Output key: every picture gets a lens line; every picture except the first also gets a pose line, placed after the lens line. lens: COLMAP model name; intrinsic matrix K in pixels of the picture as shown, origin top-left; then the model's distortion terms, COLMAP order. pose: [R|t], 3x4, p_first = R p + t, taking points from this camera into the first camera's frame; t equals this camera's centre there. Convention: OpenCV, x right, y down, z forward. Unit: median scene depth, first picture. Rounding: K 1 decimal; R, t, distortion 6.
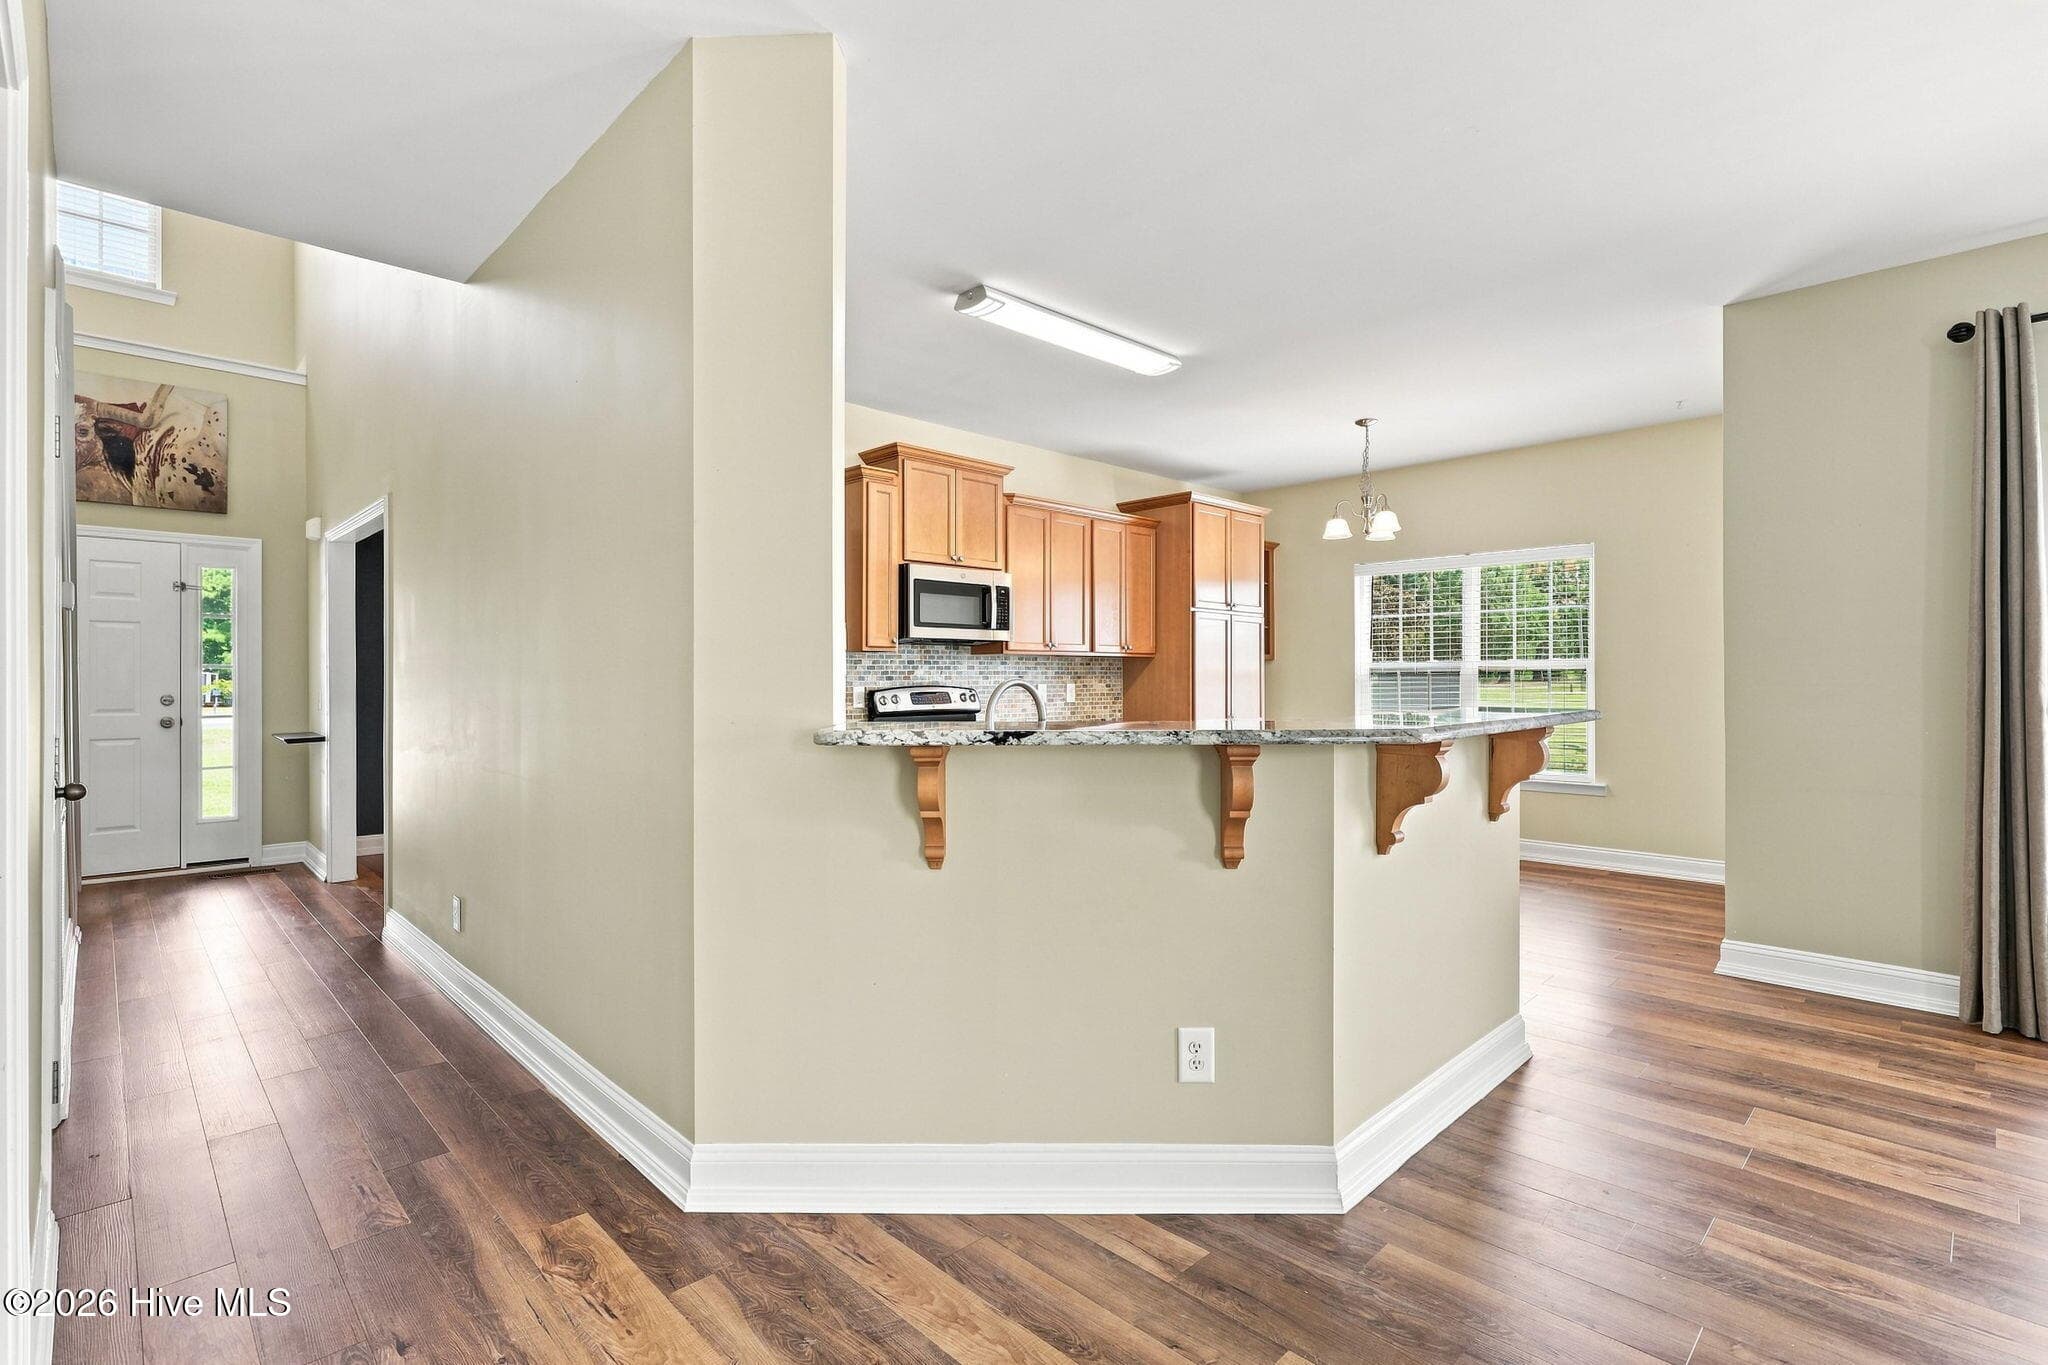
lens RADIAL K [[975.9, 0, 1036.2], [0, 975.9, 663.5], [0, 0, 1]] dist [0.000120, -0.001300]
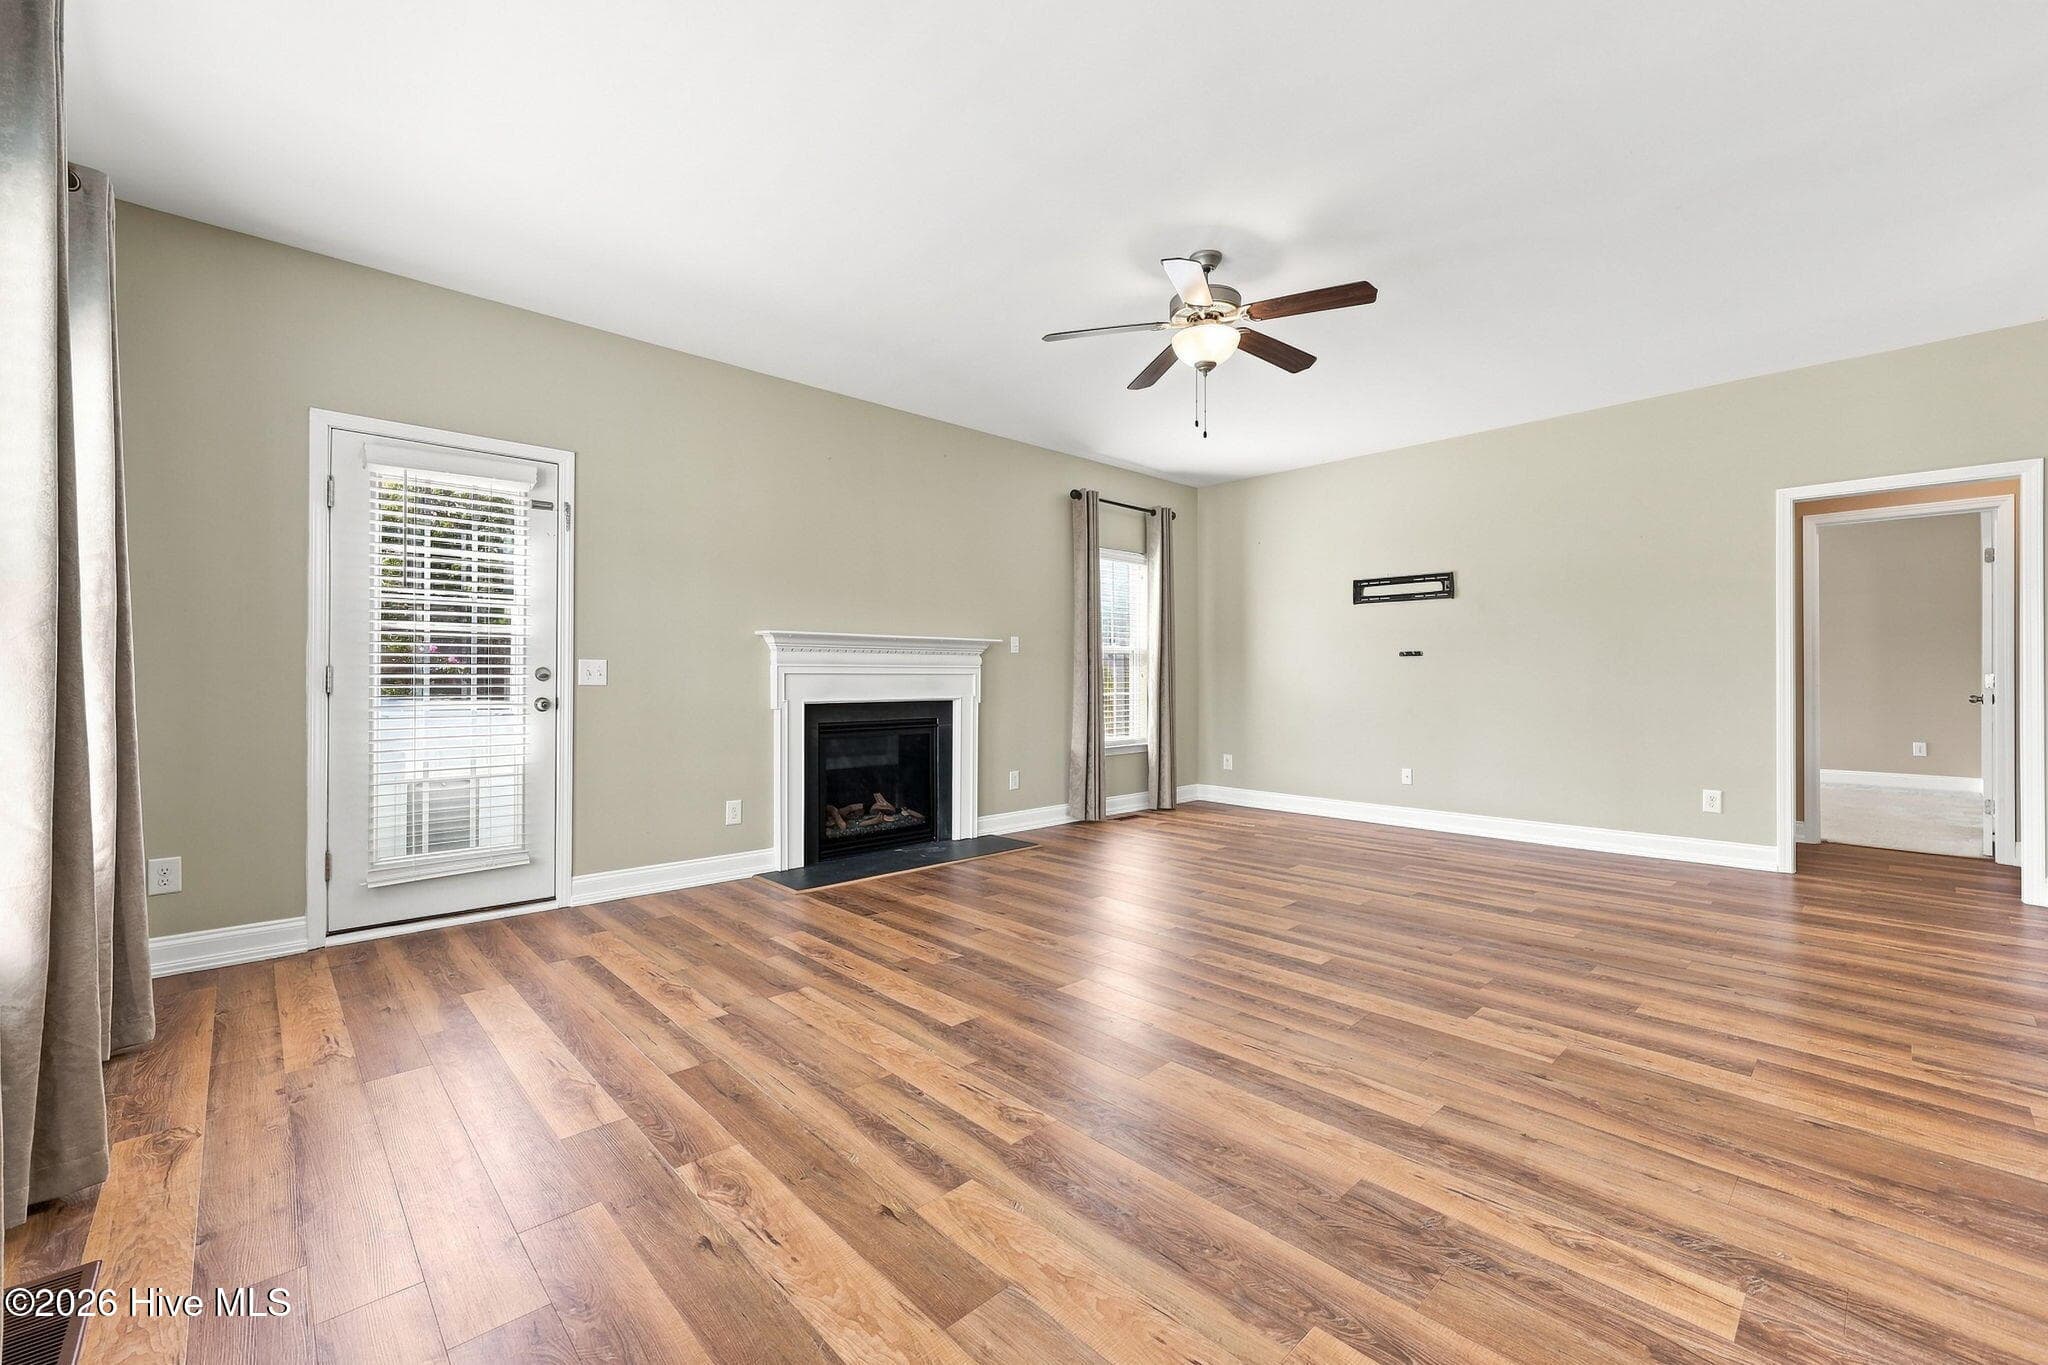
lens RADIAL K [[827.7, 0, 1035.0], [0, 827.7, 676.5], [0, 0, 1]] dist [0.000839, -0.000378]
pose [[-0.999775, 0.003412, 0.020933, 0.471213], [0.003008, 0.999810, -0.019279, 0.037731], [-0.020994, -0.019212, -0.999595, 0.640403]]
